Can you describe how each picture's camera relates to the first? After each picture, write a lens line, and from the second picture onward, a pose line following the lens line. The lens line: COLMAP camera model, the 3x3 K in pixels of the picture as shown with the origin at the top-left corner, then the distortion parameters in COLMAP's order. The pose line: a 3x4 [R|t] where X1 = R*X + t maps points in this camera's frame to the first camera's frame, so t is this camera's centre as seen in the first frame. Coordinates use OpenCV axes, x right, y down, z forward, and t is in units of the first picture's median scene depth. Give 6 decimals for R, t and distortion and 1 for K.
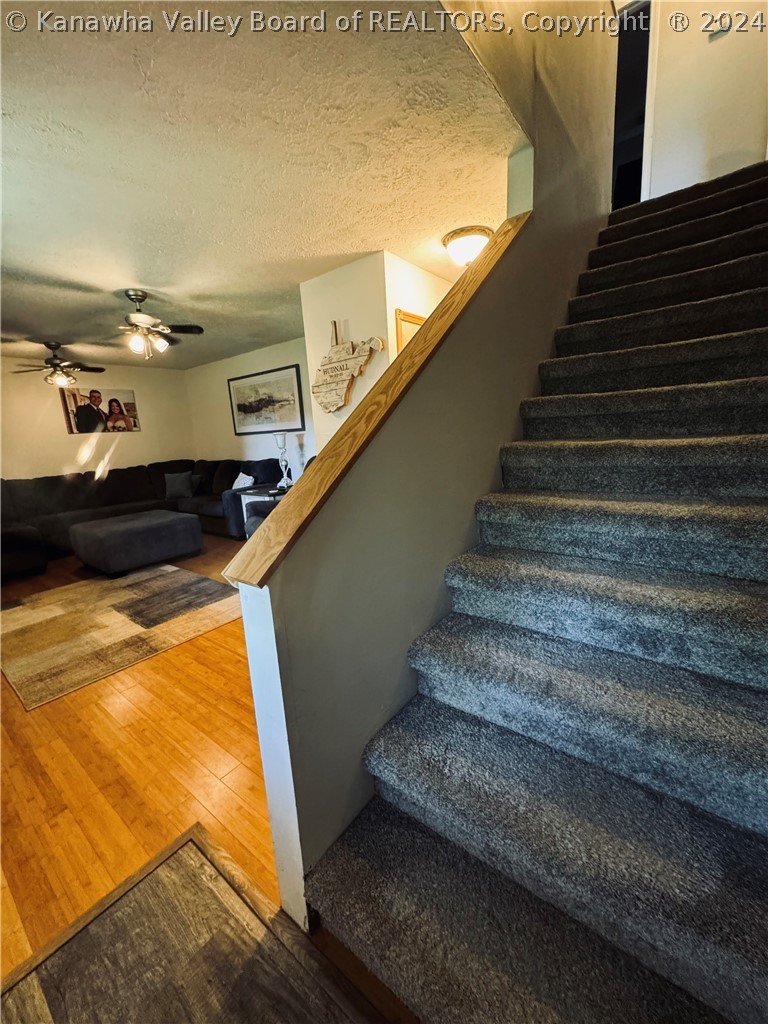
lens RADIAL K [[409.0, 0, 384.0], [0, 409.0, 512.0], [0, 0, 1]] dist [-0.002969, -0.000555]
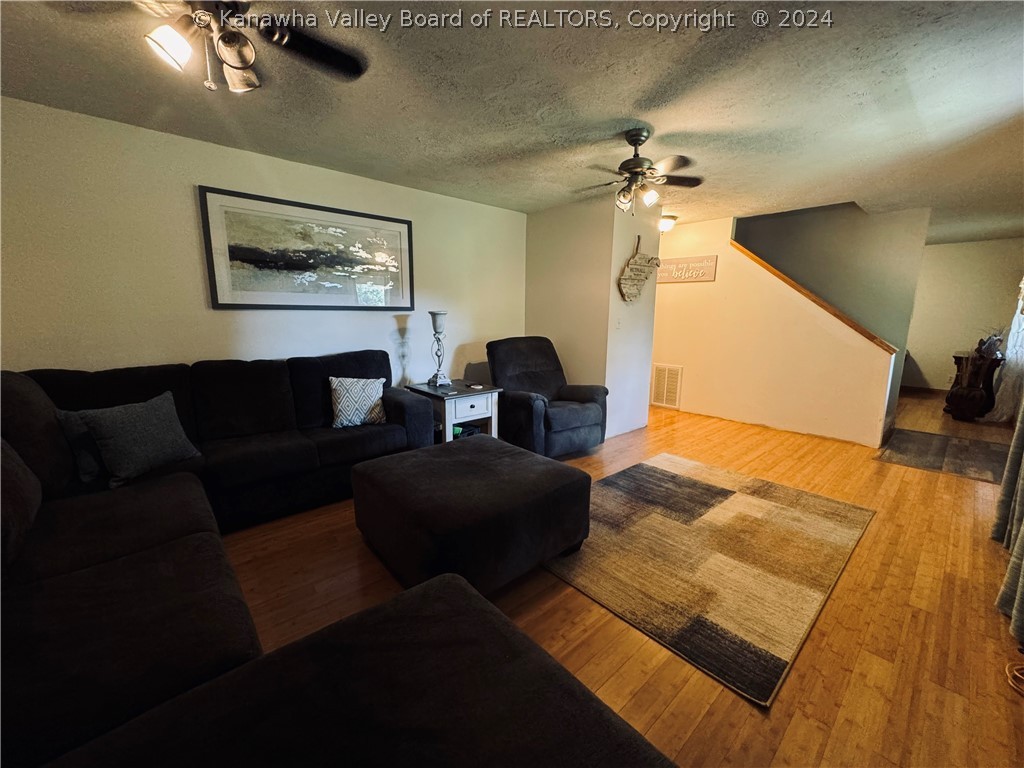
lens RADIAL K [[409.0, 0, 512.0], [0, 409.0, 384.0], [0, 0, 1]] dist [-0.002969, -0.000555]
pose [[0.186271, -0.107721, 0.976575, -0.884933], [0.176155, 0.981526, 0.074667, -0.089299], [-0.966578, 0.158121, 0.201805, 0.680187]]
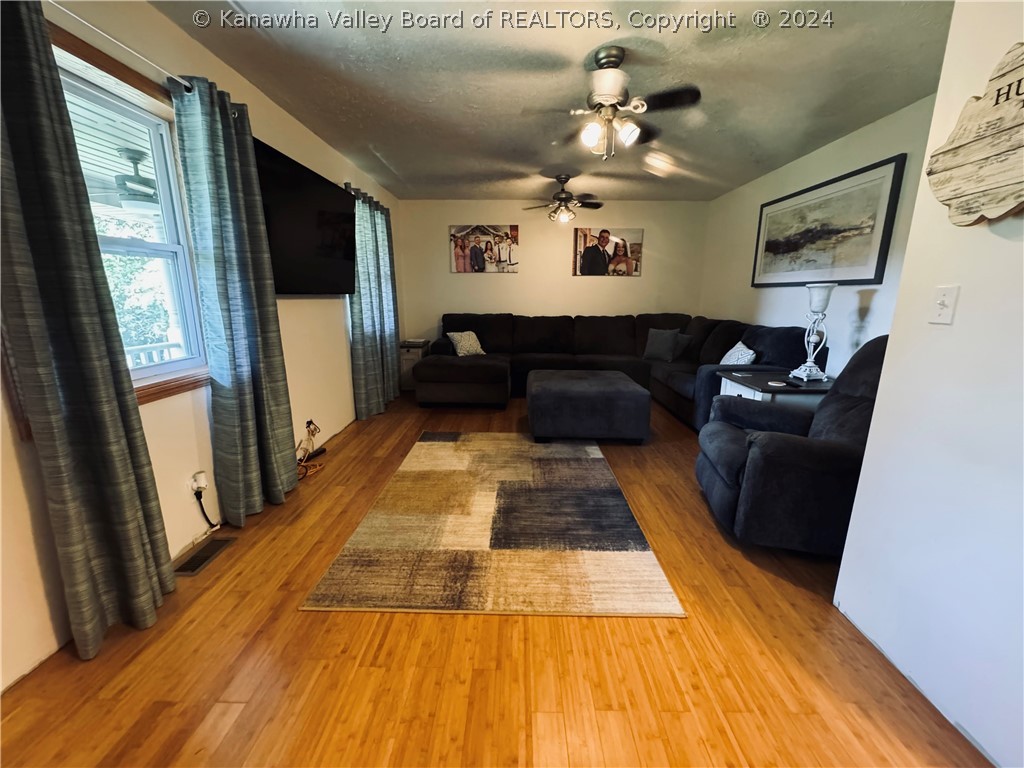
lens RADIAL K [[409.0, 0, 512.0], [0, 409.0, 384.0], [0, 0, 1]] dist [-0.002969, -0.000555]
pose [[0.602534, 0.235539, -0.762545, -0.045853], [-0.201352, 0.969414, 0.140338, -0.049126], [0.772276, 0.068982, 0.631530, 0.294609]]
